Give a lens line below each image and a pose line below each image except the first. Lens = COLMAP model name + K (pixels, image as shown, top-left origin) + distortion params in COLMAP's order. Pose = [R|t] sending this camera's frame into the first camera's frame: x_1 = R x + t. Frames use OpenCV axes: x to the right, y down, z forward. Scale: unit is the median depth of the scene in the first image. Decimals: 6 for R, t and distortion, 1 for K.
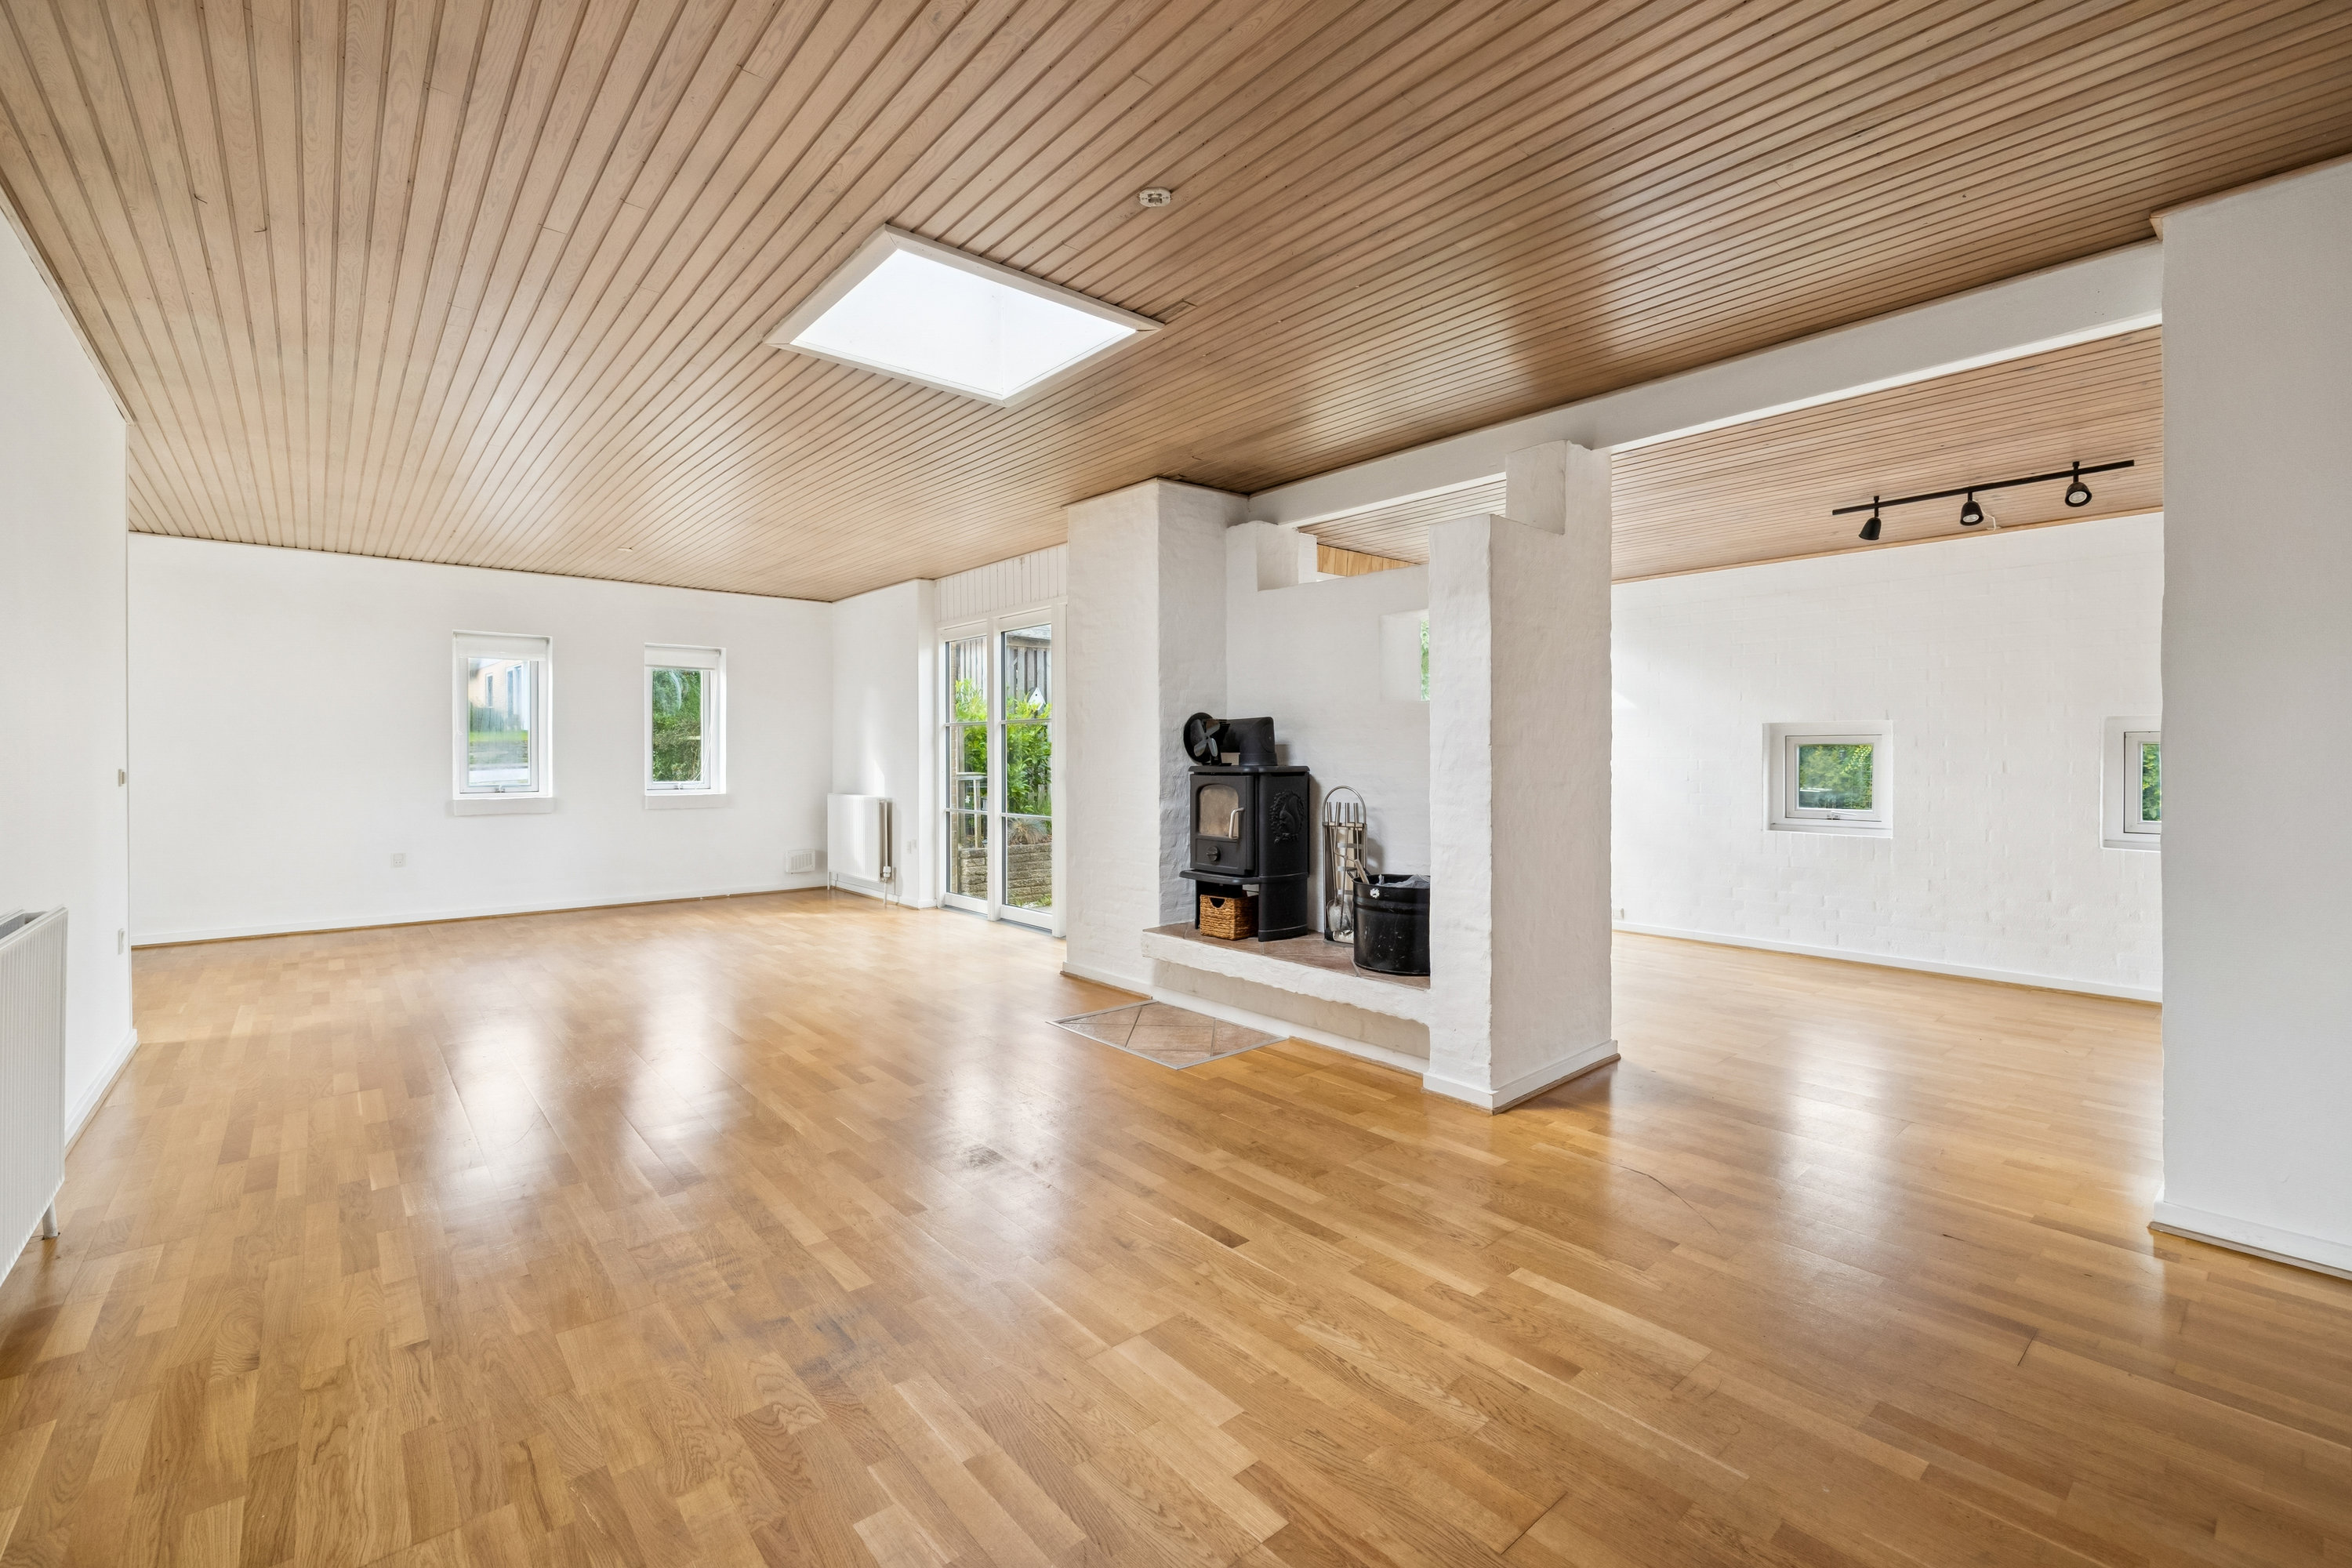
lens RADIAL K [[986.3, 0, 1166.5], [0, 986.3, 764.2], [0, 0, 1]] dist [0.007355, 0.000132]
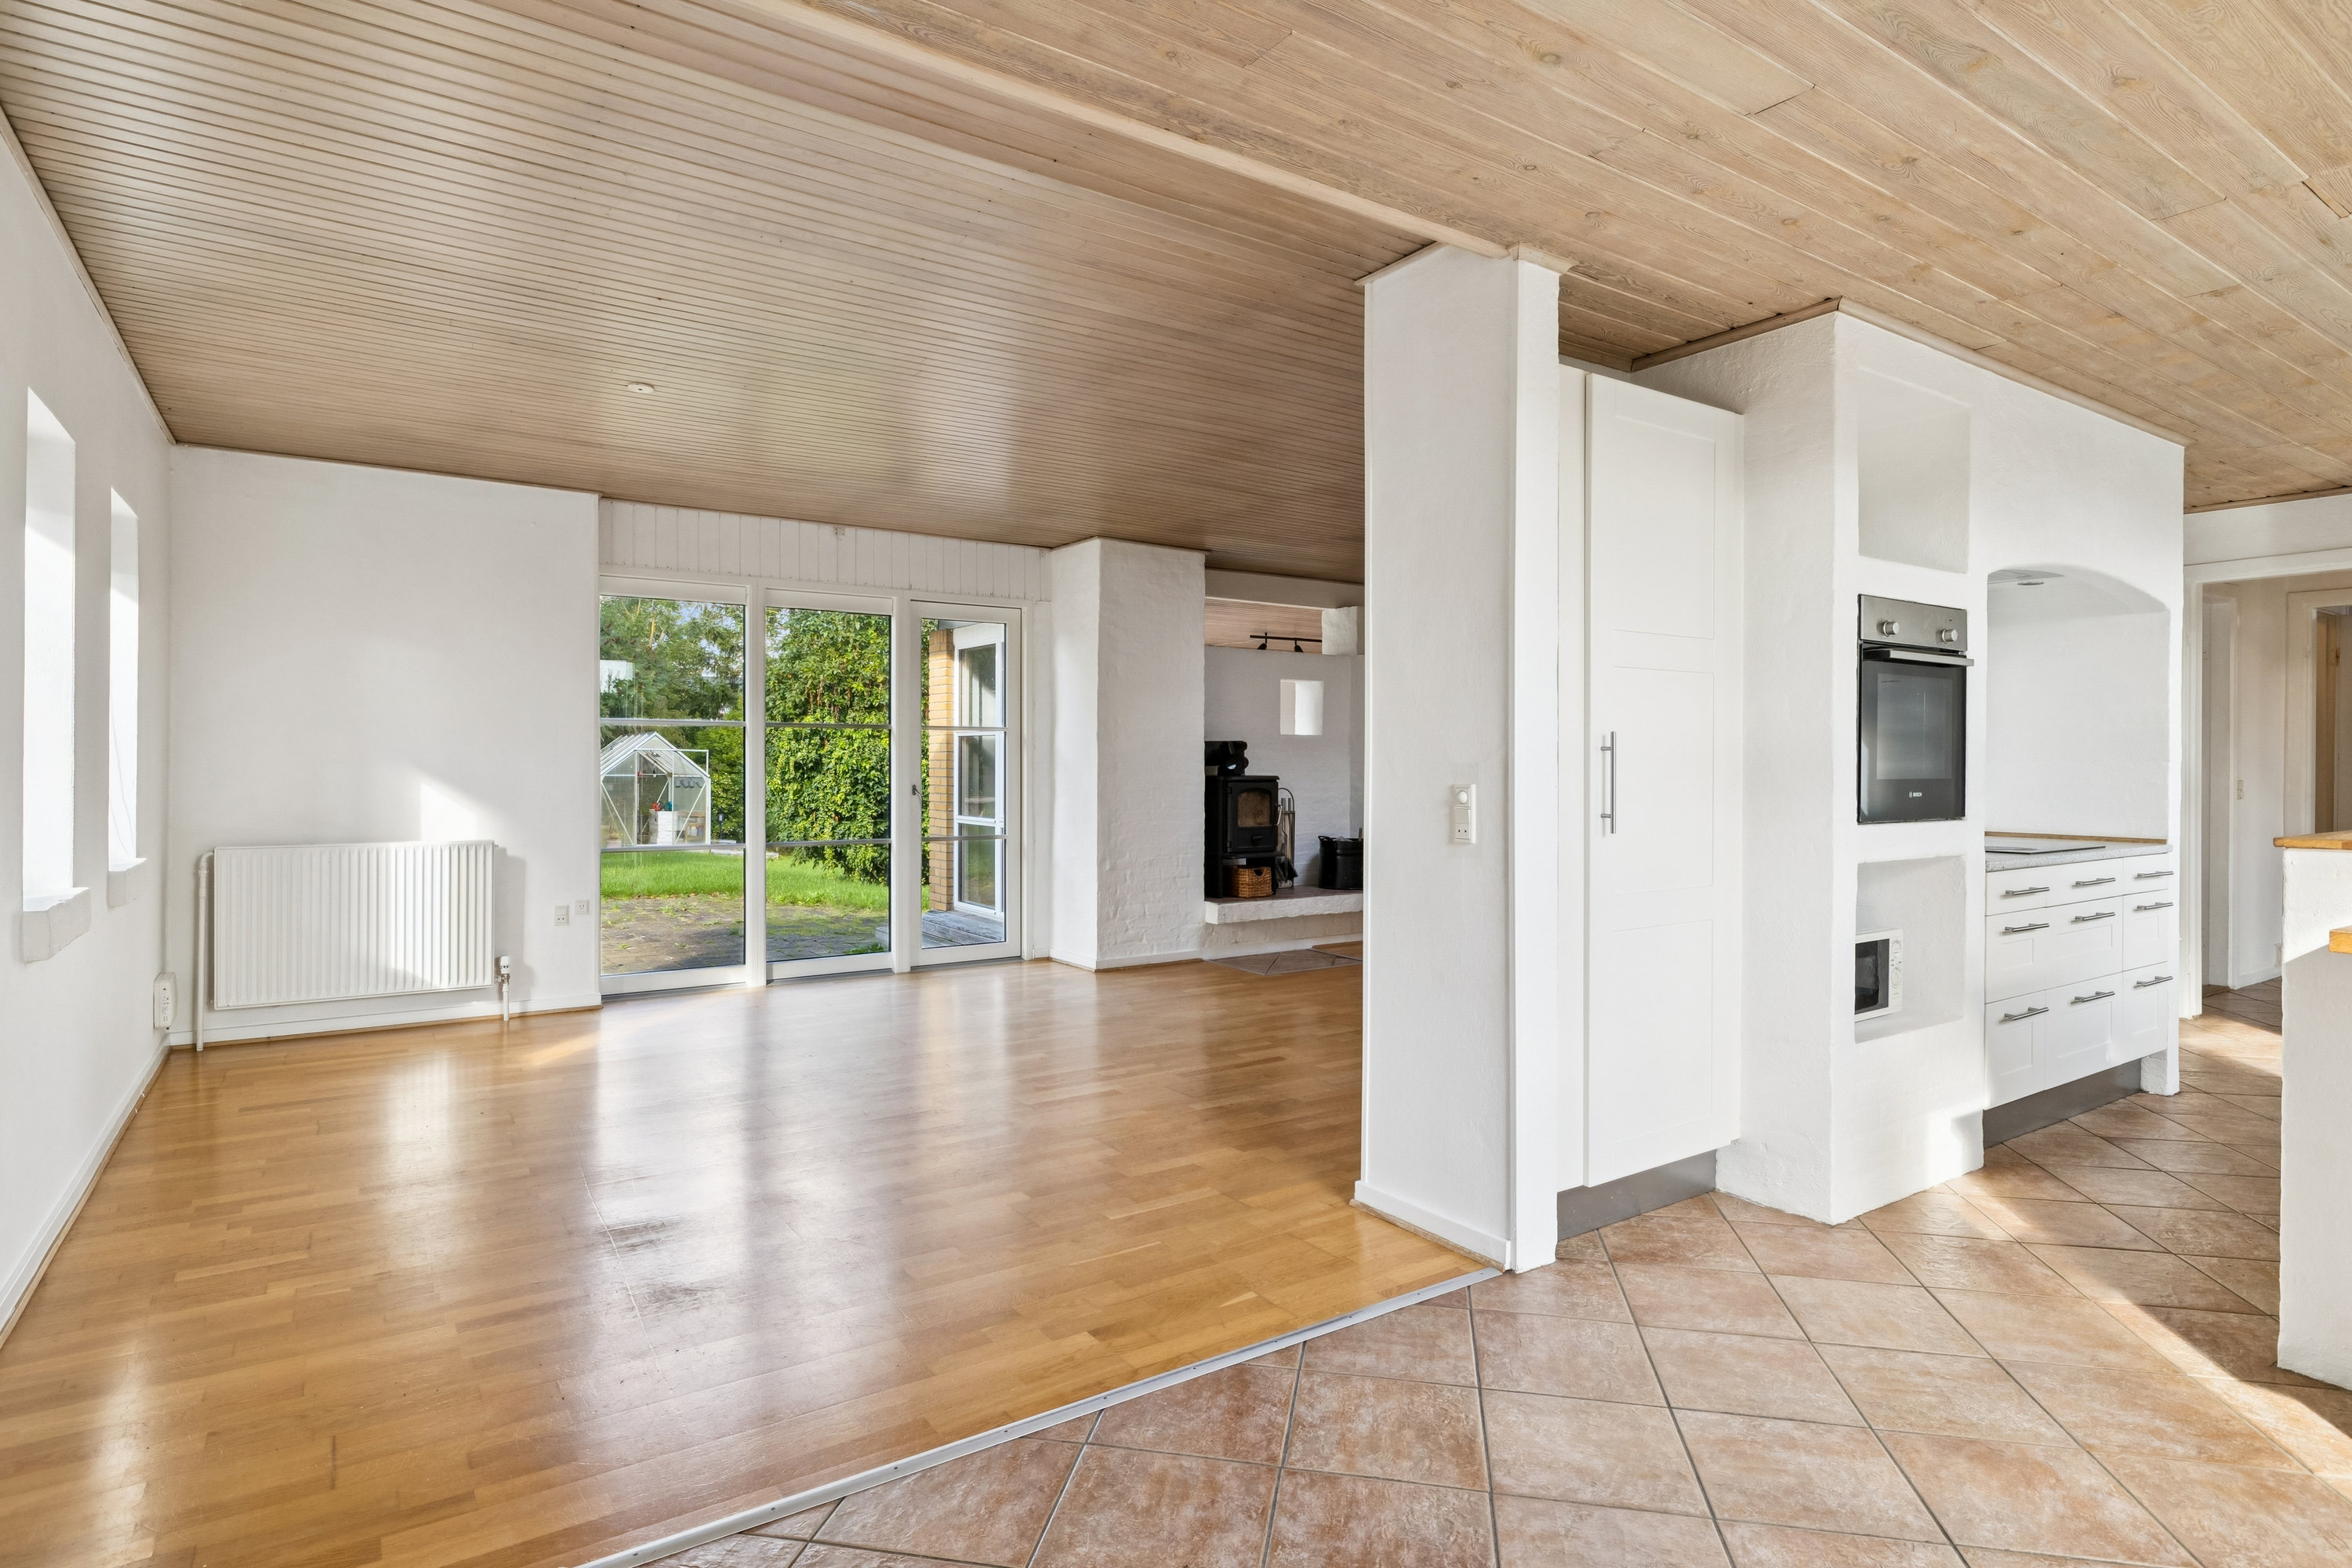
lens RADIAL K [[1243.2, 0, 1180.7], [0, 1243.2, 772.7], [0, 0, 1]] dist [-0.044283, -0.000308]
pose [[0.108242, -0.011543, 0.994058, -1.757032], [0.004955, 0.999926, 0.011071, -0.023380], [-0.994112, 0.003727, 0.108292, 0.929825]]
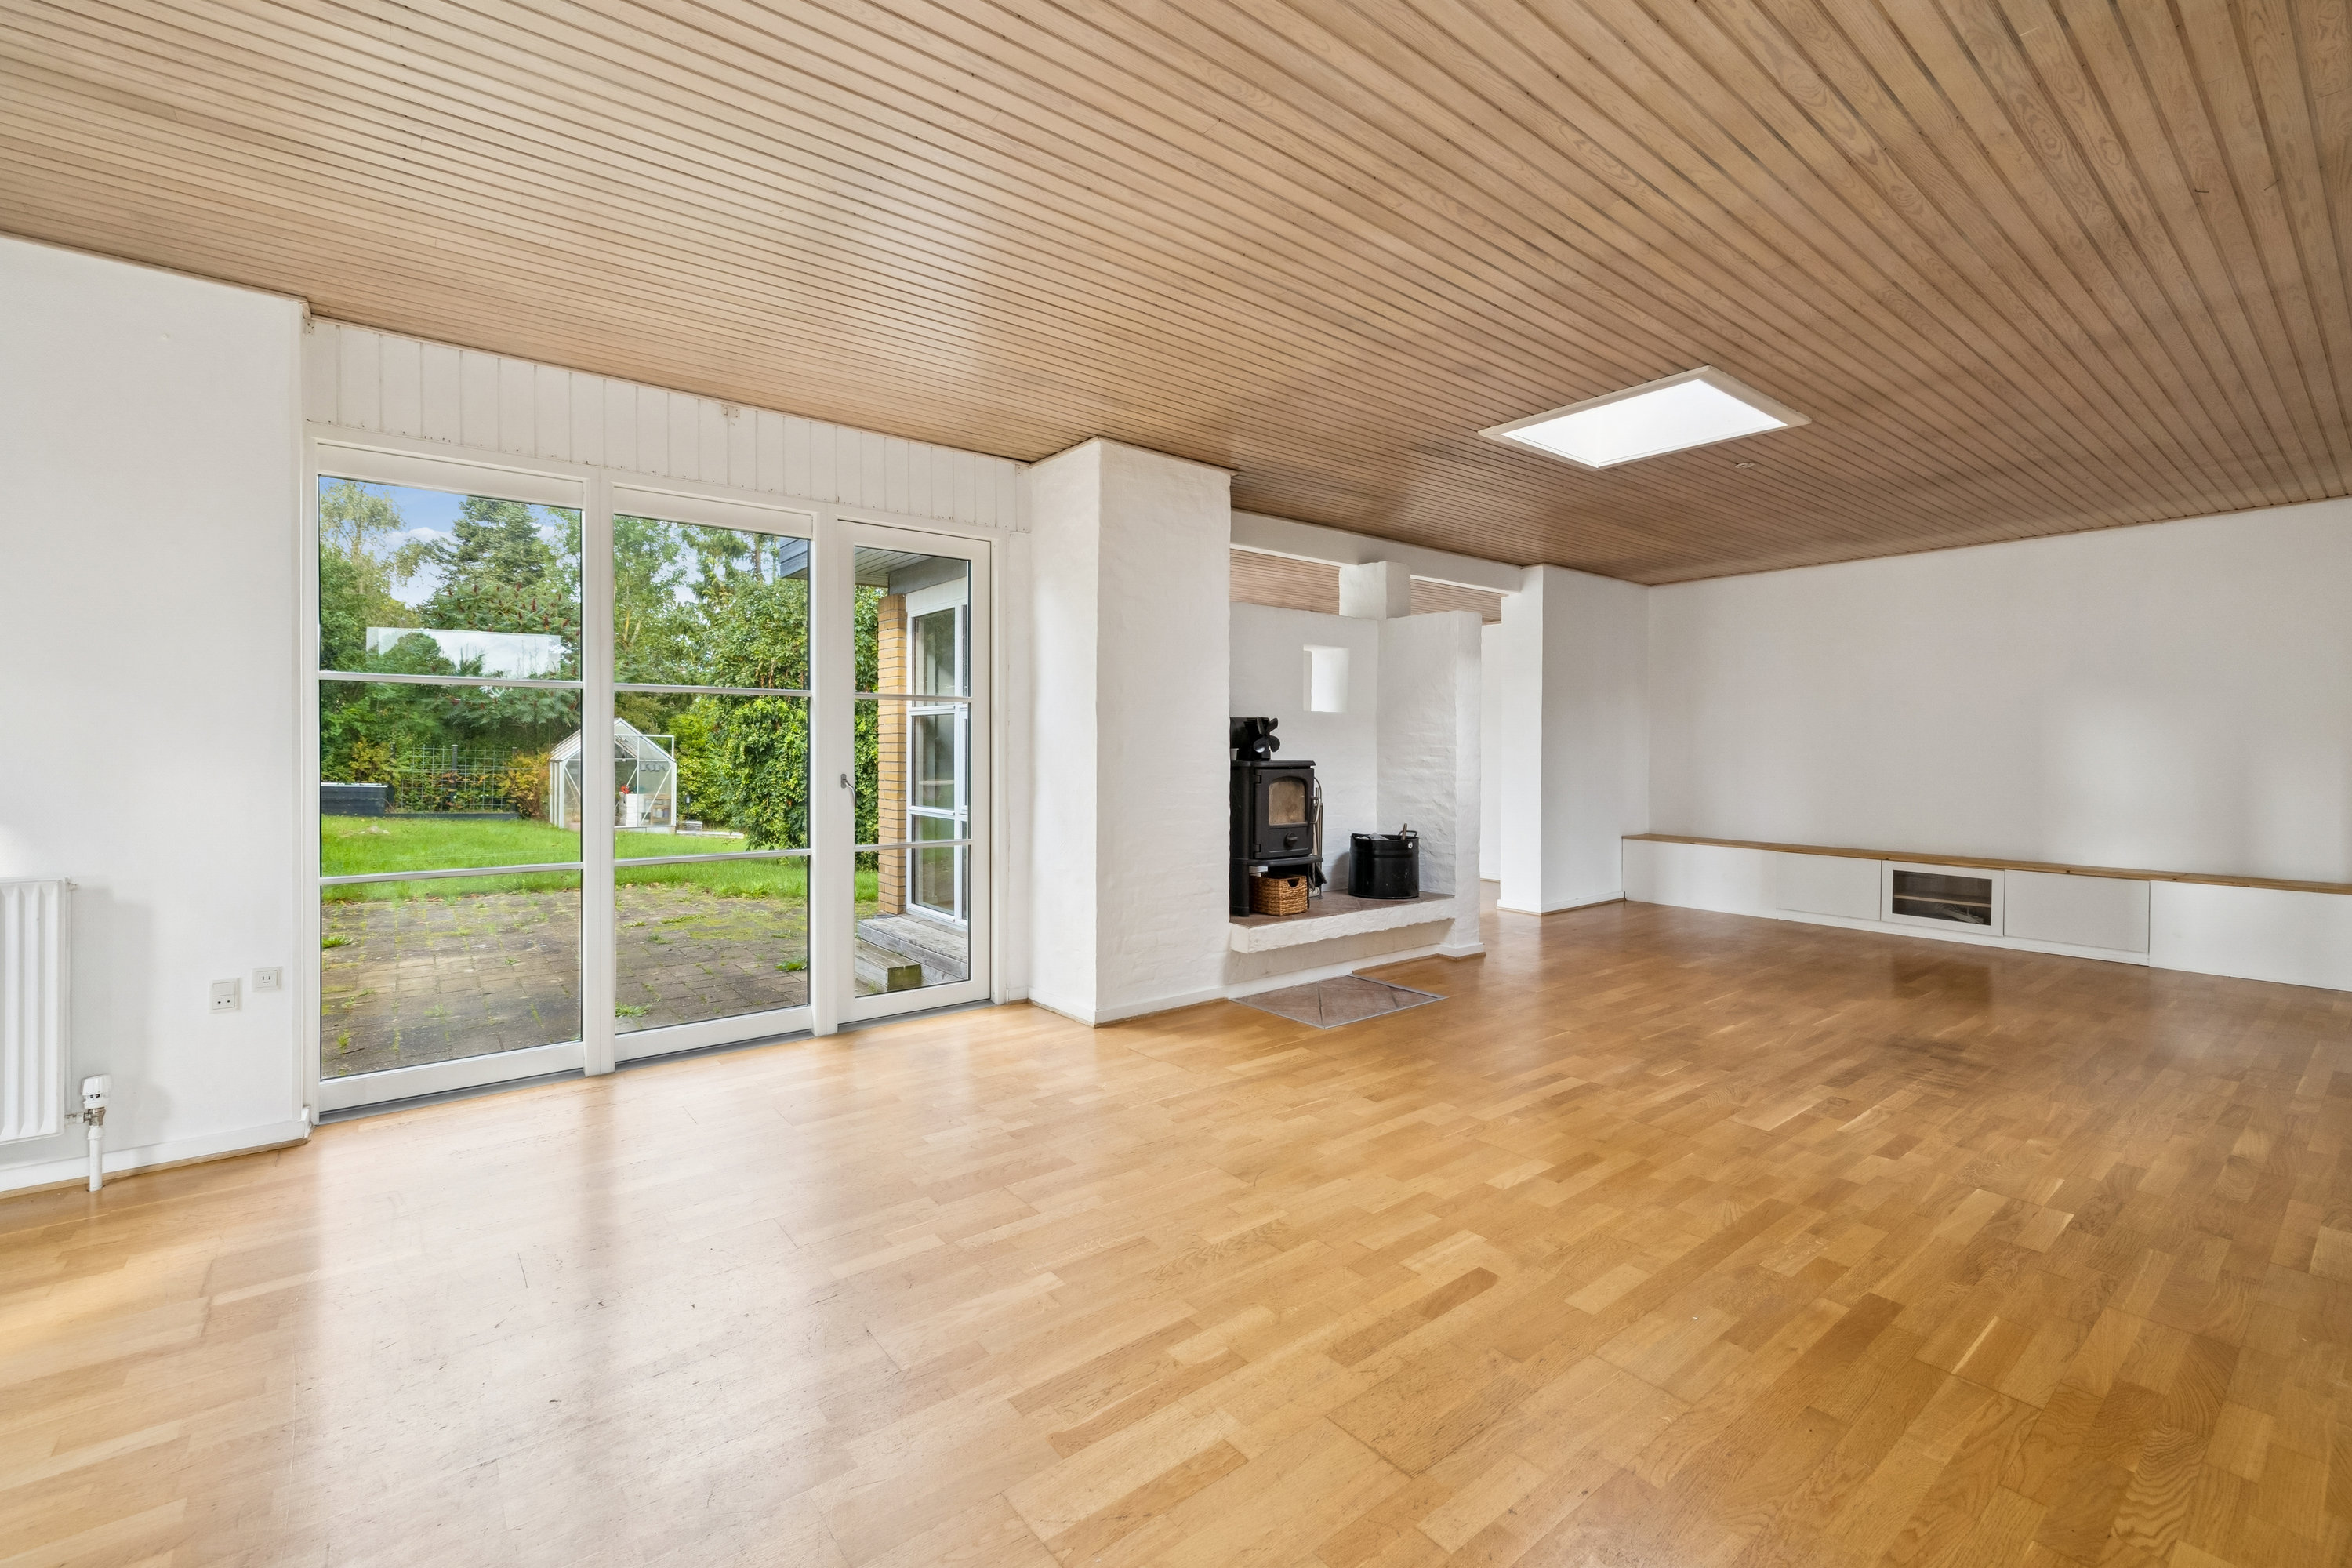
lens RADIAL K [[986.3, 0, 1159.3], [0, 986.3, 755.1], [0, 0, 1]] dist [0.007355, 0.000132]
pose [[0.046122, -0.009679, 0.998889, -1.089630], [0.004738, 0.999944, 0.009471, -0.016363], [-0.998925, 0.004296, 0.046165, 1.114455]]
